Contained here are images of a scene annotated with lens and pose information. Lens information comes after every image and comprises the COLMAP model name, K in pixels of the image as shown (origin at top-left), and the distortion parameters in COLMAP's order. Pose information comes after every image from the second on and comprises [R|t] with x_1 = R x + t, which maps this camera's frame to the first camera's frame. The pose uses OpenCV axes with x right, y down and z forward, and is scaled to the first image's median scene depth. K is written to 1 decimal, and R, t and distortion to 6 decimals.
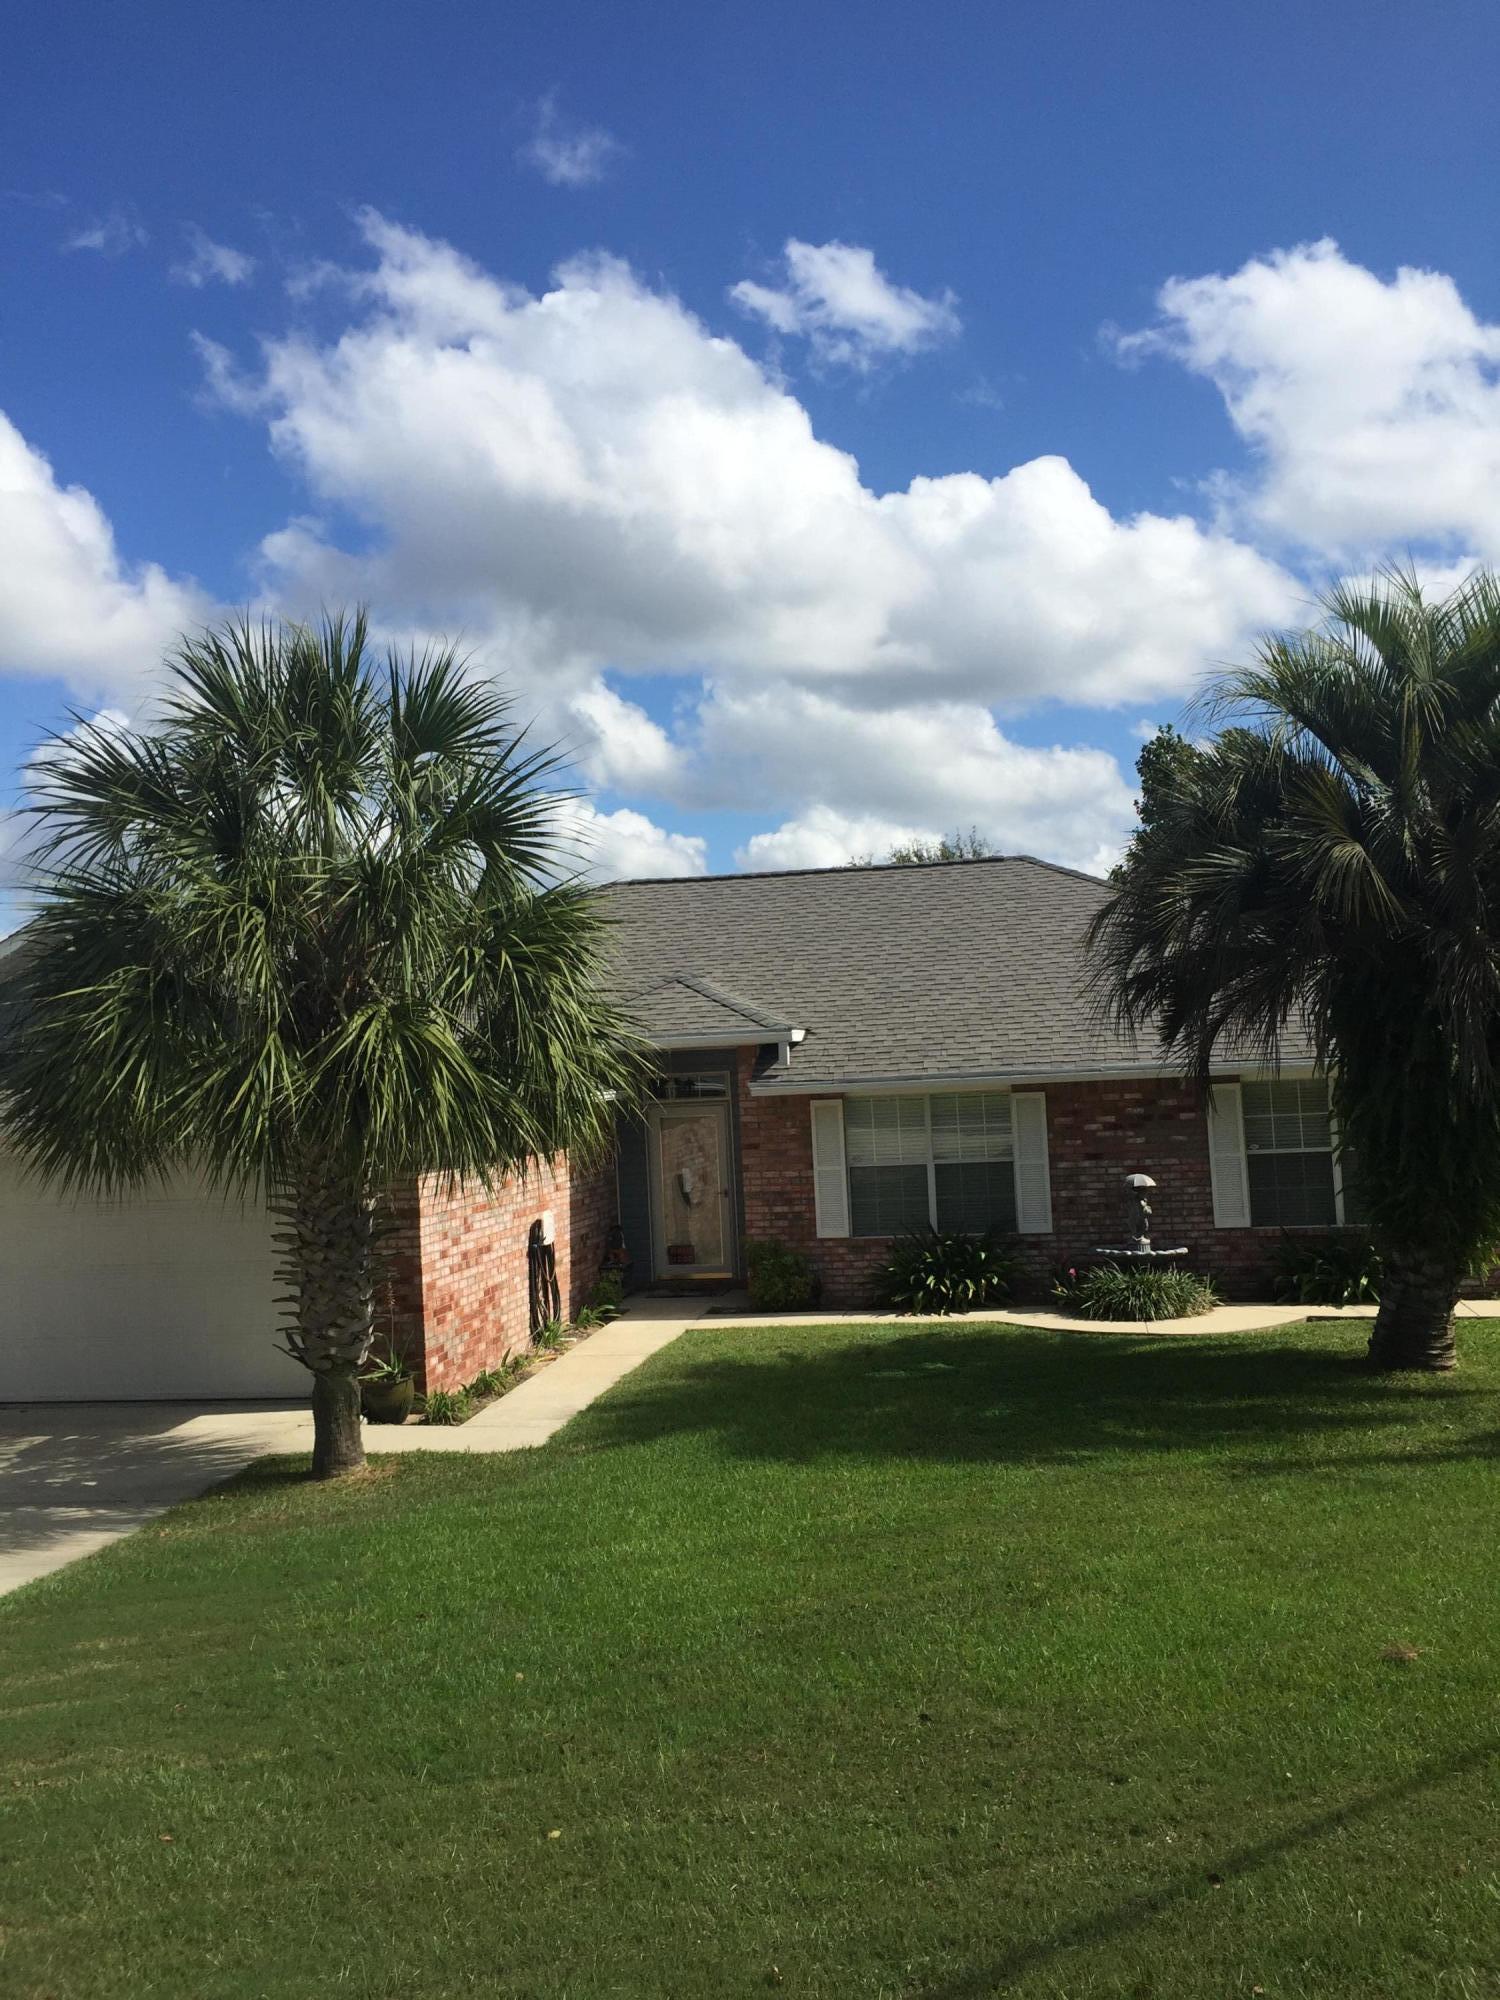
lens RADIAL K [[1677.7, 0, 761.1], [0, 1677.7, 1029.8], [0, 0, 1]] dist [0.055312, 0.004080]
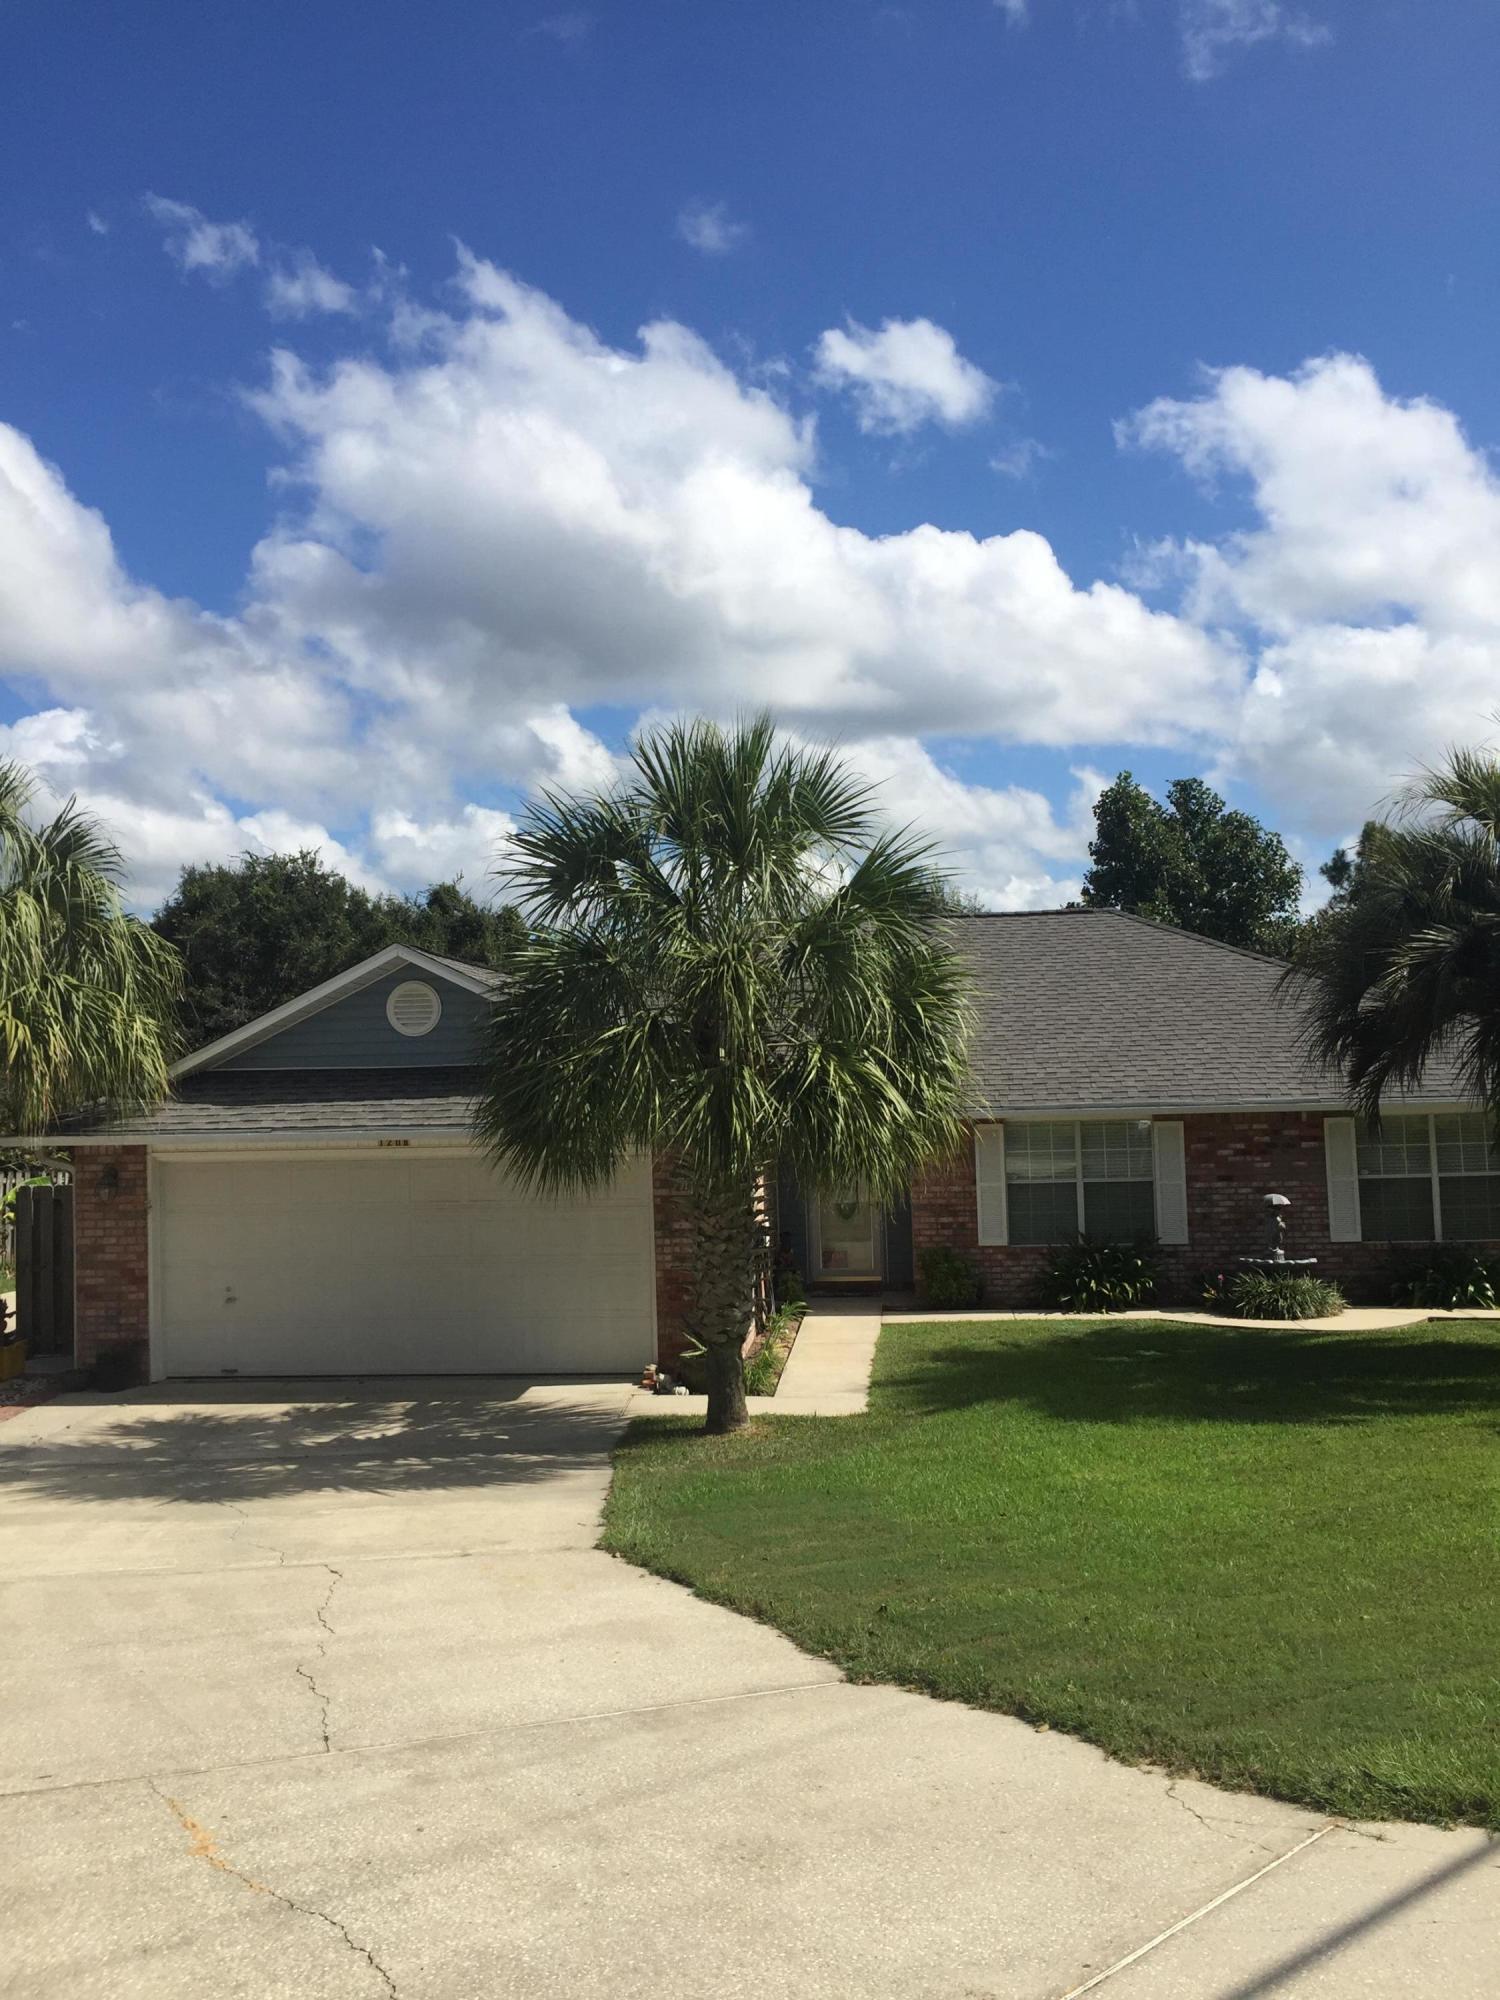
lens RADIAL K [[1686.3, 0, 753.3], [0, 1686.3, 1051.4], [0, 0, 1]] dist [0.077641, -0.002620]
pose [[0.996812, 0.022183, 0.076640, -0.215364], [-0.022293, 0.999751, 0.000579, -0.004953], [-0.076608, -0.002286, 0.997059, -0.133061]]
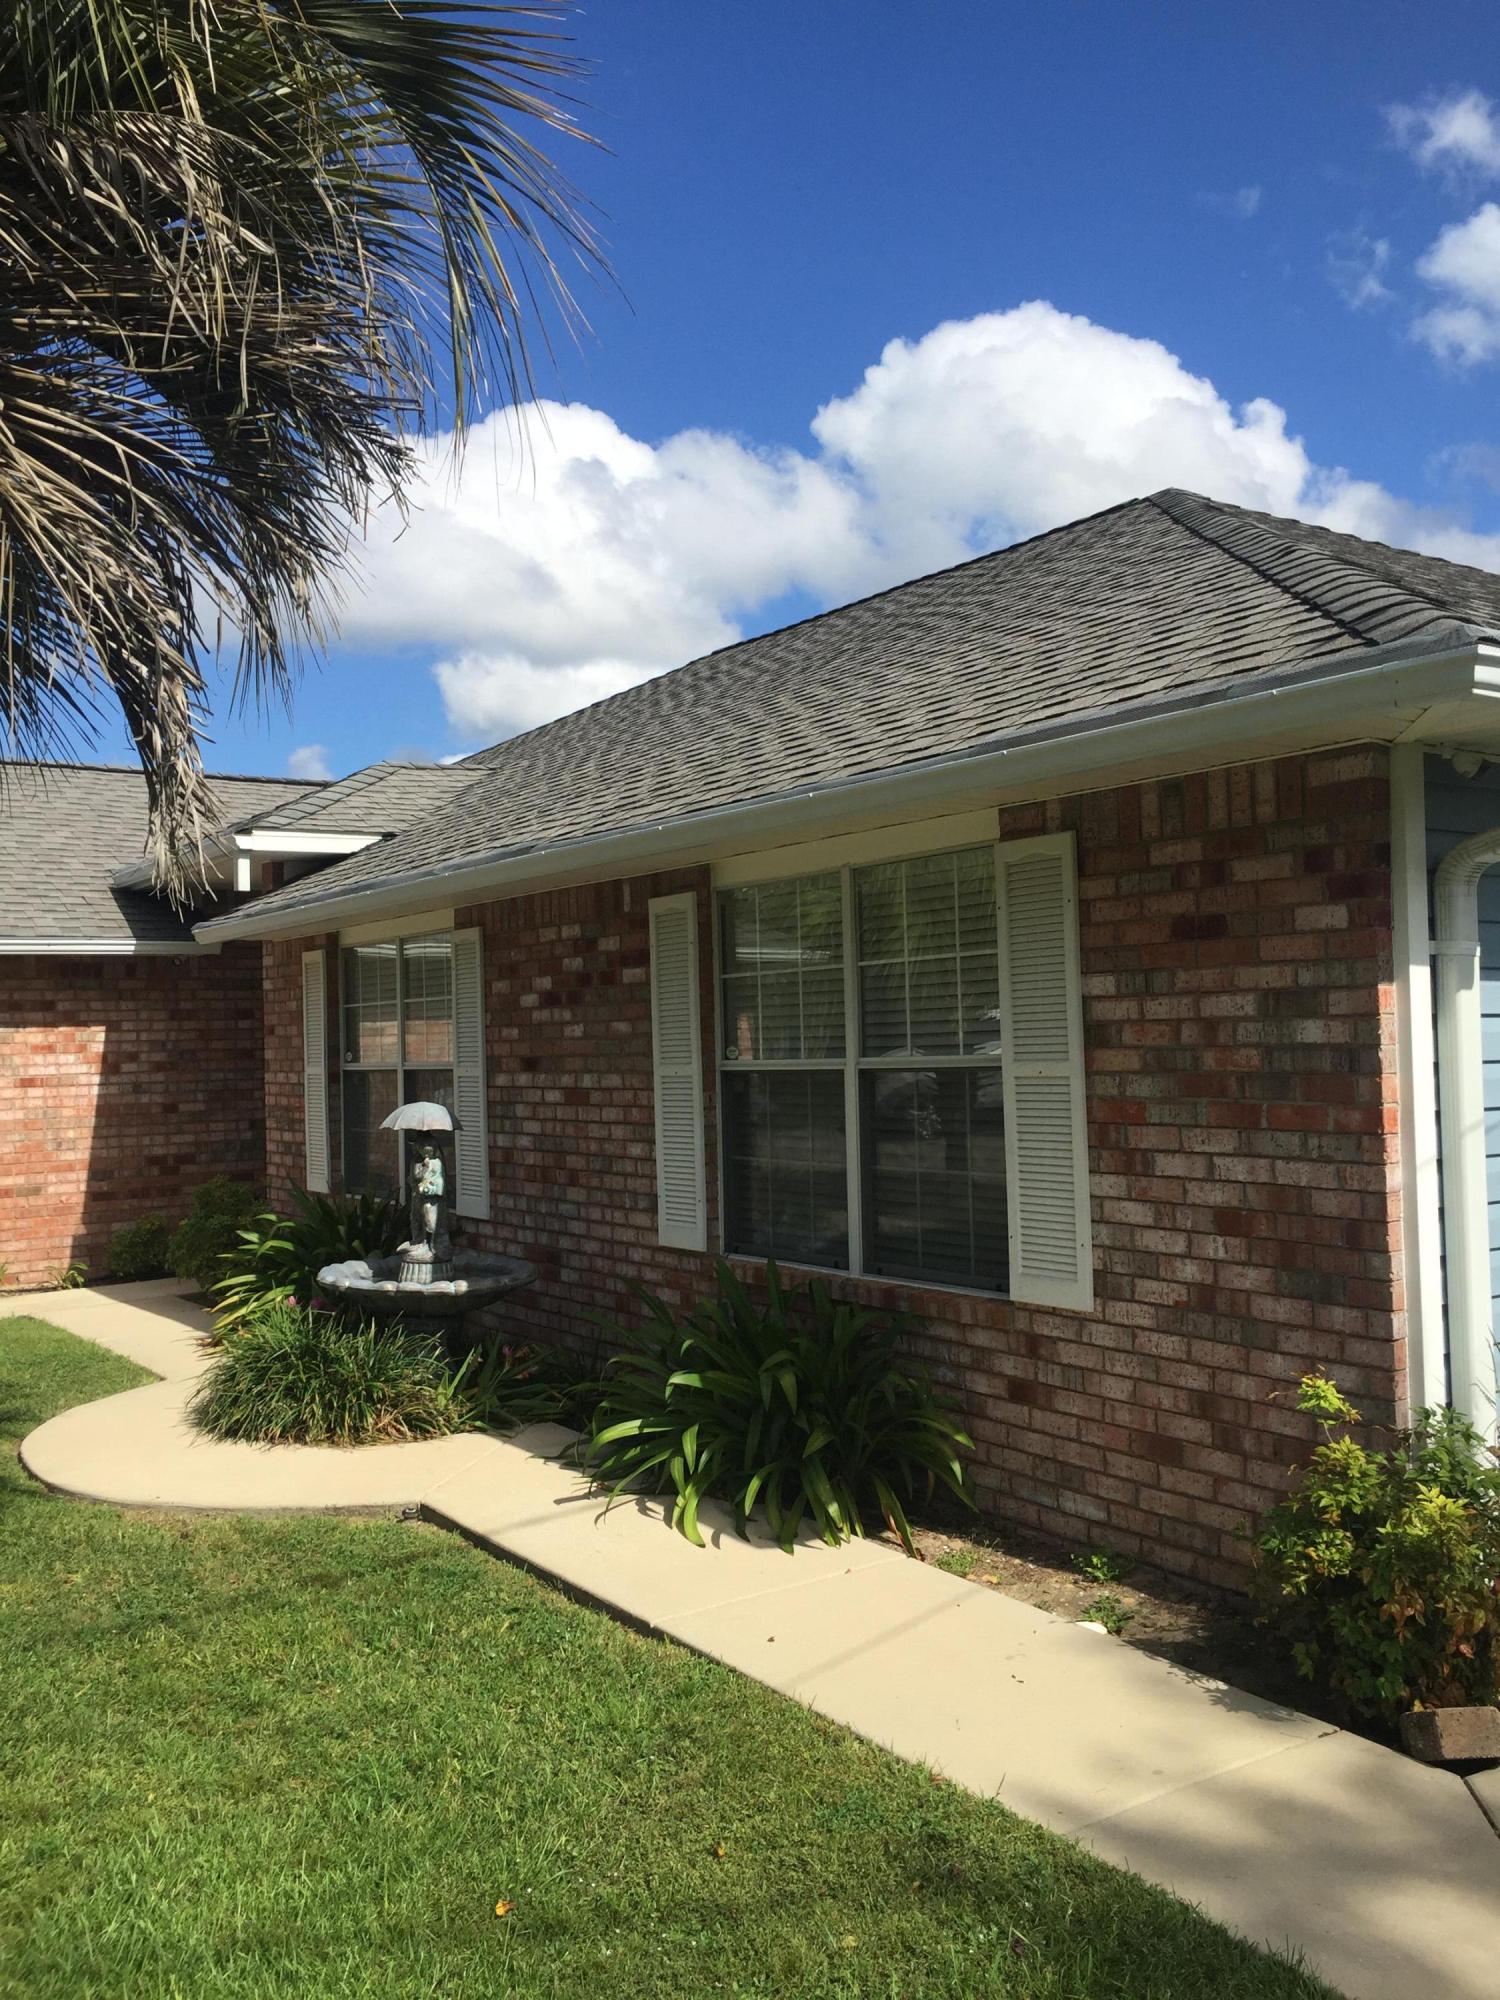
lens RADIAL K [[1721.2, 0, 750.0], [0, 1721.2, 1000.0], [0, 0, 1]] dist [-0.005942, -0.010610]
pose [[0.704358, 0.008400, -0.709795, 0.576836], [0.016540, 0.999464, 0.028242, 0.045381], [0.709652, -0.031632, 0.703842, 0.711085]]
